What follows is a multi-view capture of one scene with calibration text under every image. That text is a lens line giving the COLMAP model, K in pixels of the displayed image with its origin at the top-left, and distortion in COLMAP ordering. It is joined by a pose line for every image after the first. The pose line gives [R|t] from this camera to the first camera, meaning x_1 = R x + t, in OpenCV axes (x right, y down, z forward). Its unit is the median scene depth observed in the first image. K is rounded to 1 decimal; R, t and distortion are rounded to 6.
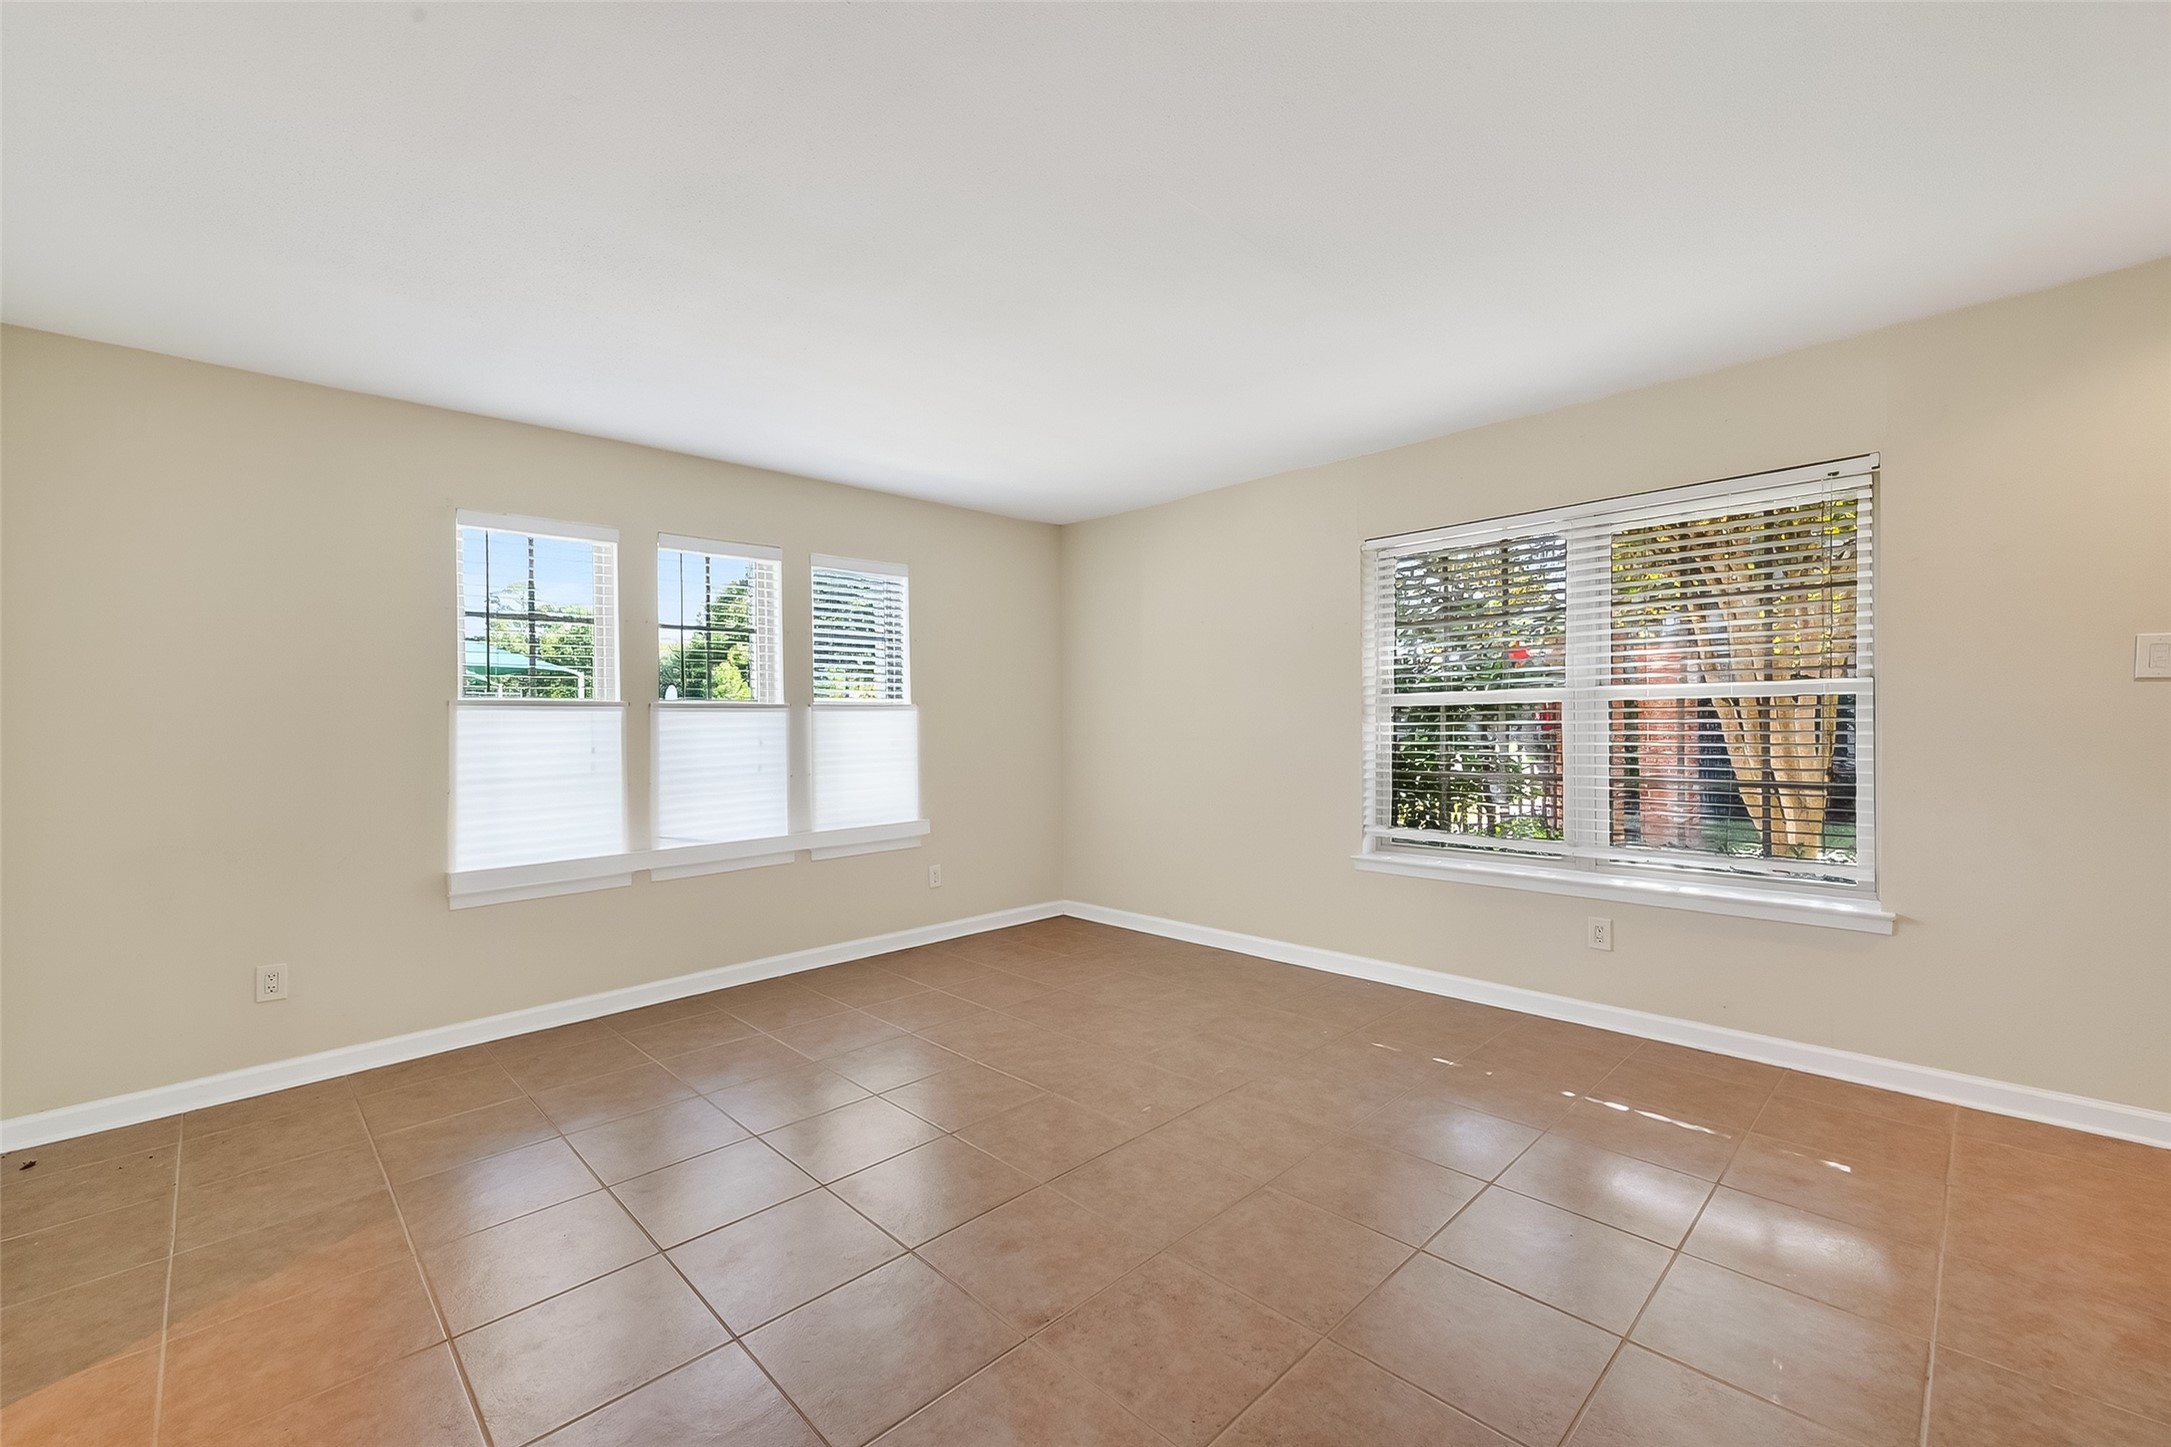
lens RADIAL K [[891.2, 0, 1080.9], [0, 891.2, 738.0], [0, 0, 1]] dist [0.000580, -0.000120]
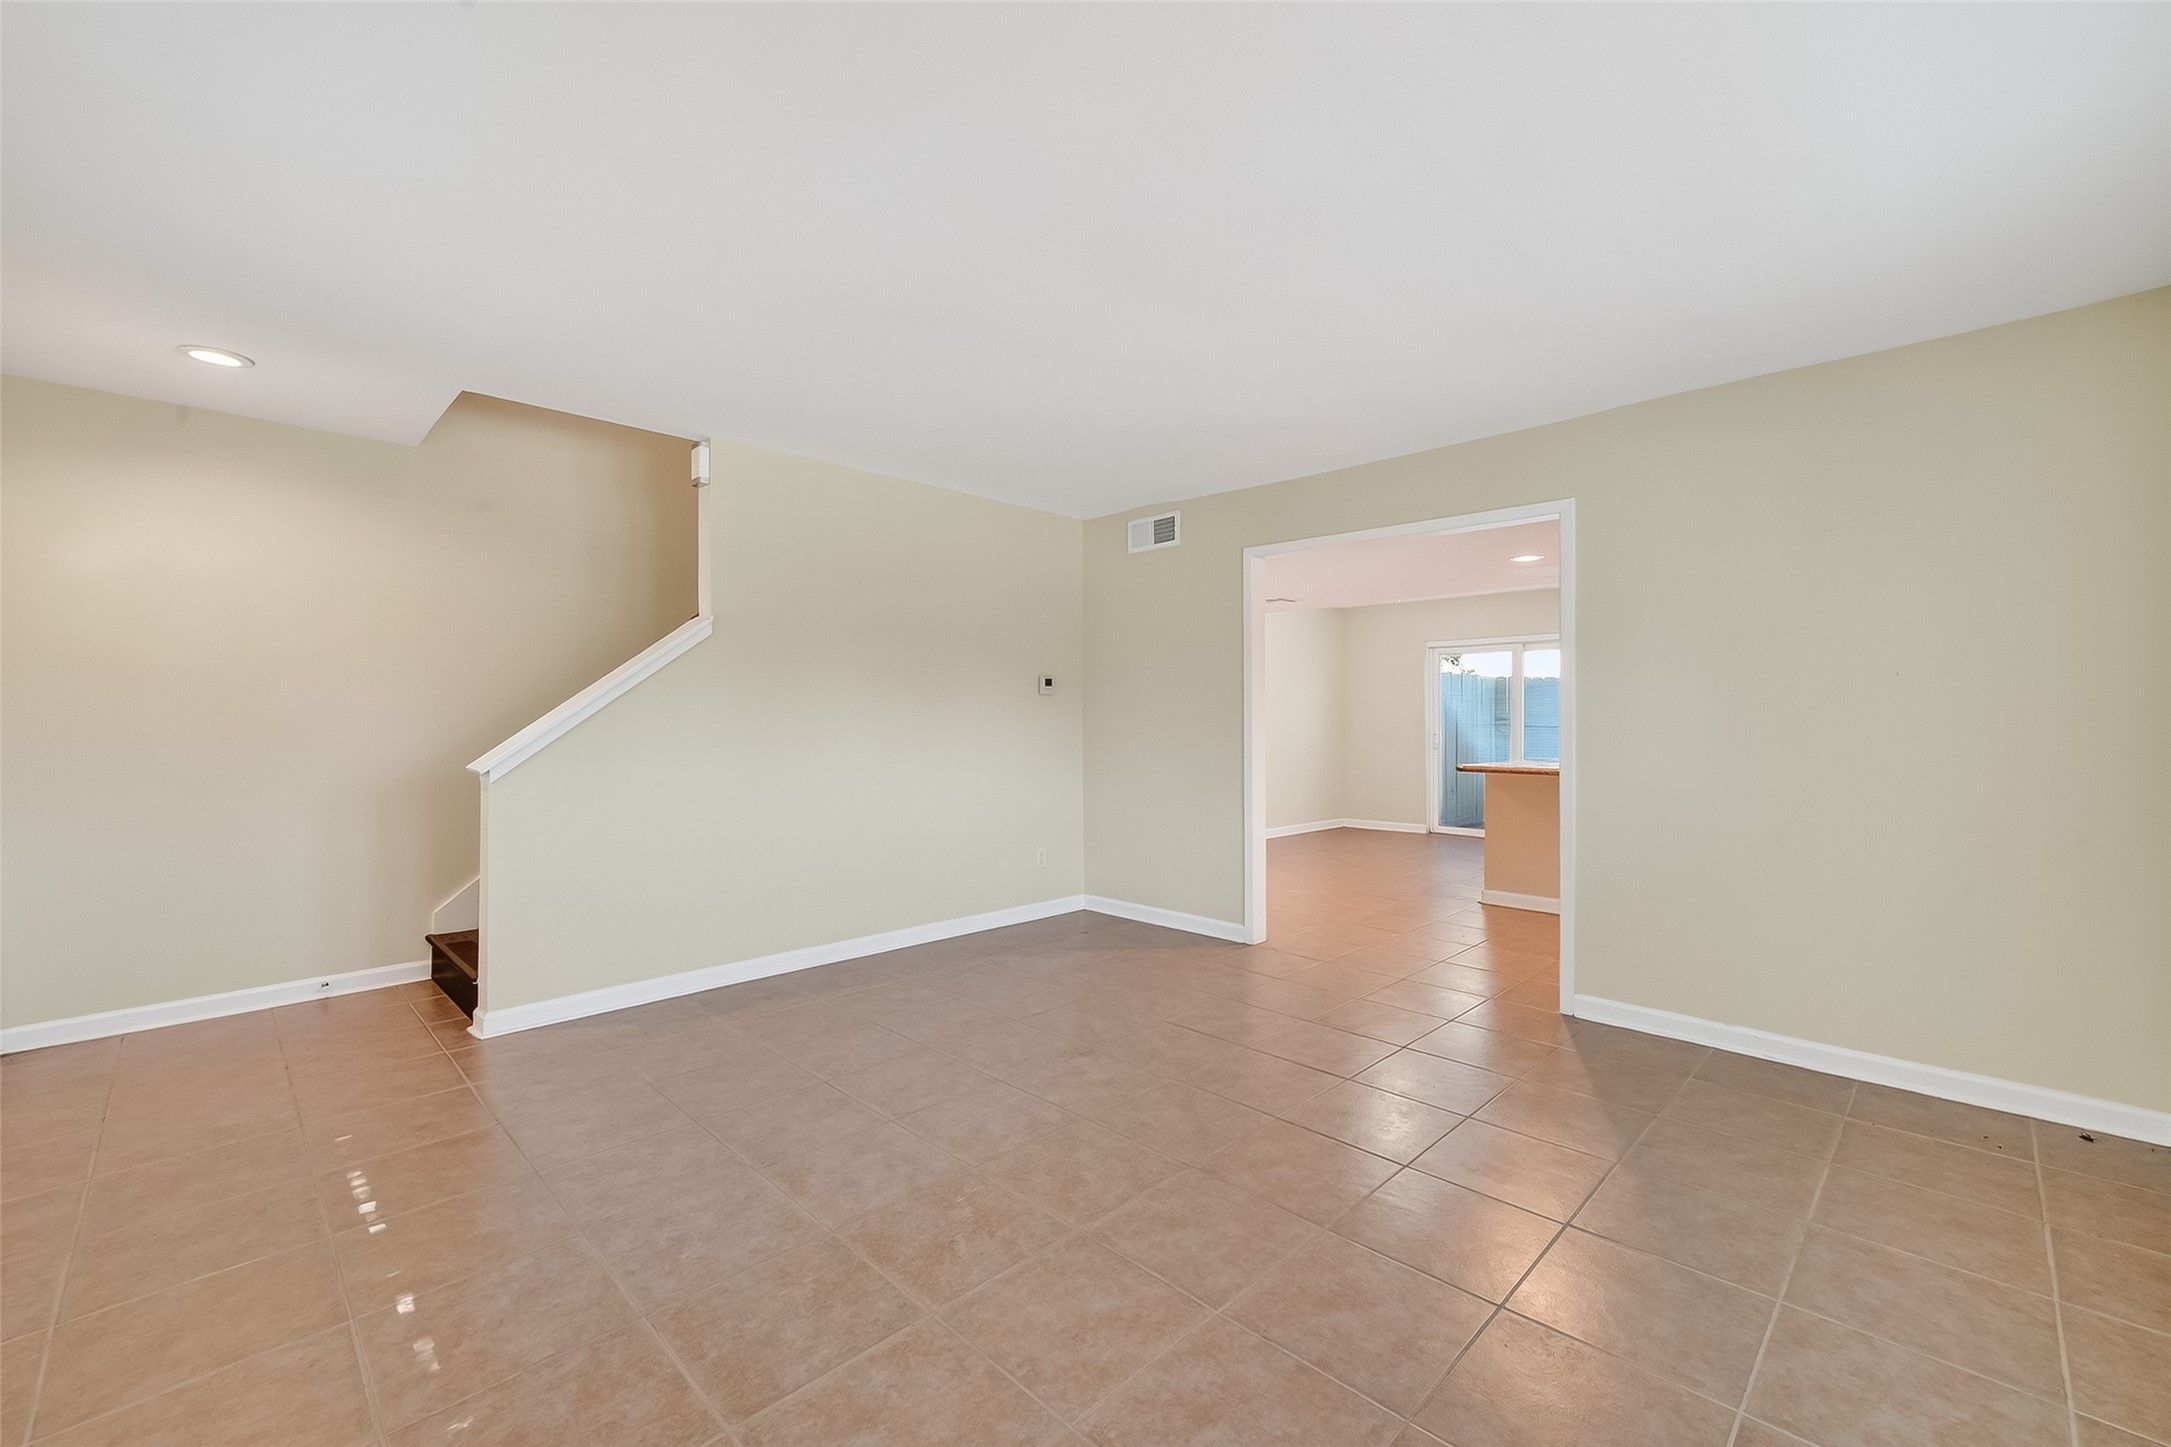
lens RADIAL K [[891.2, 0, 1093.8], [0, 891.2, 716.1], [0, 0, 1]] dist [0.000580, -0.000120]
pose [[-0.999907, 0.012773, 0.004719, -0.041254], [0.012833, 0.999835, 0.012842, -0.019878], [-0.004554, 0.012902, -0.999906, 1.361082]]
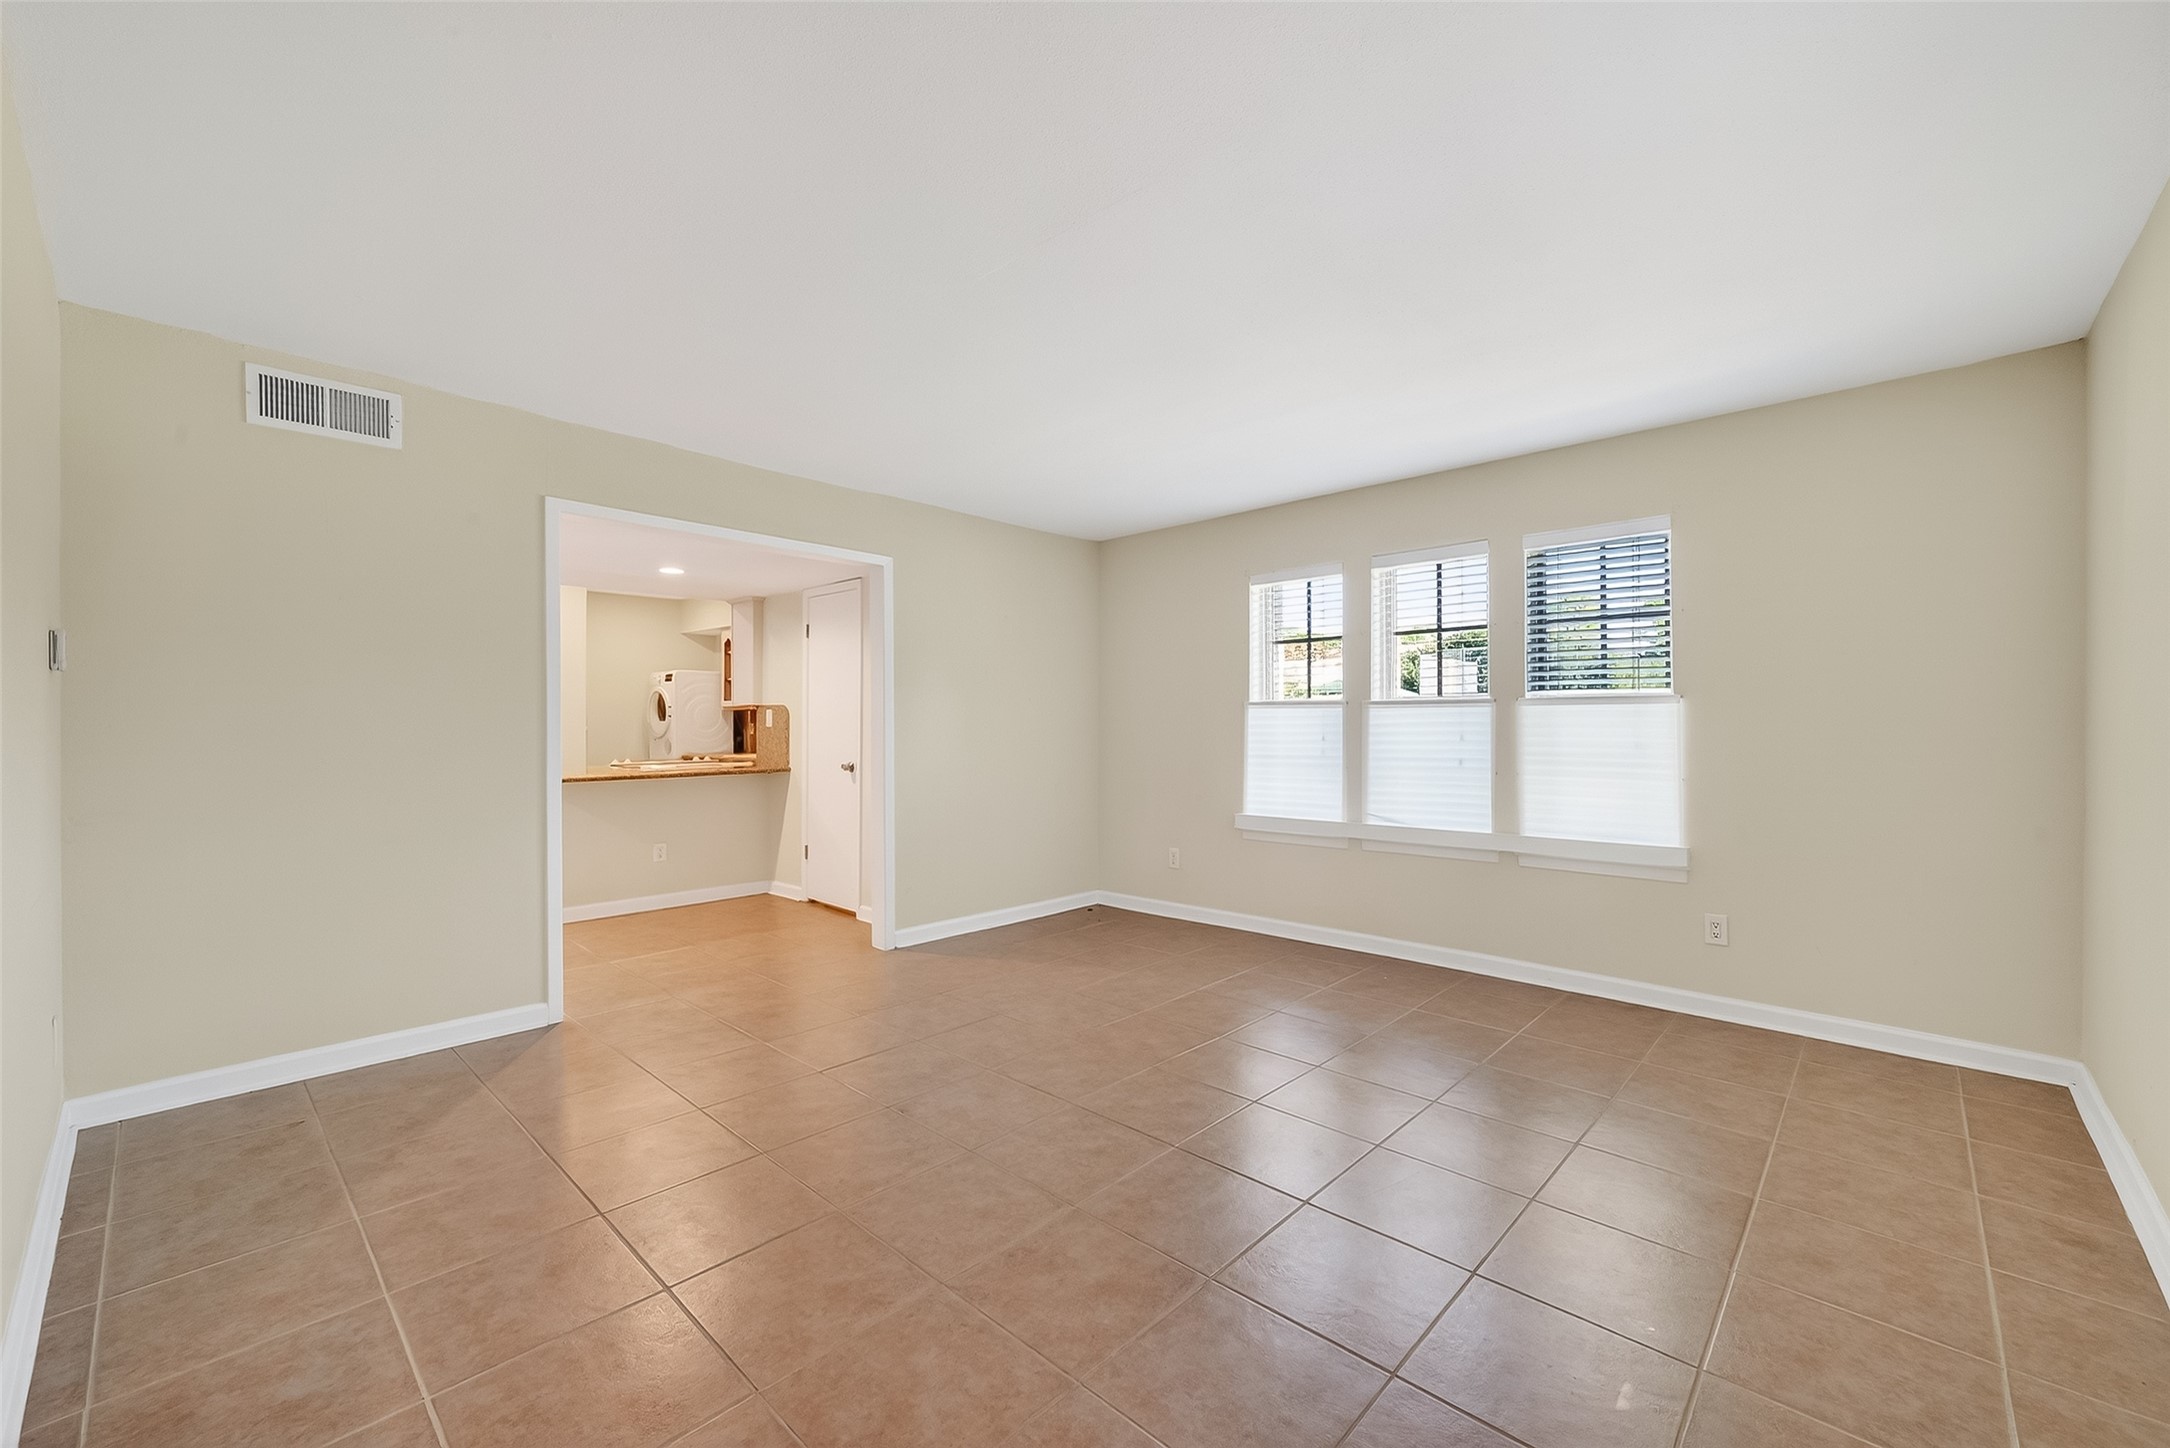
lens RADIAL K [[890.7, 0, 1096.4], [0, 890.7, 723.4], [0, 0, 1]] dist [0.000580, -0.000120]
pose [[0.039684, 0.014630, -0.999105, 0.736815], [-0.016701, 0.999763, 0.013976, -0.020596], [0.999073, 0.016131, 0.039919, 0.621952]]
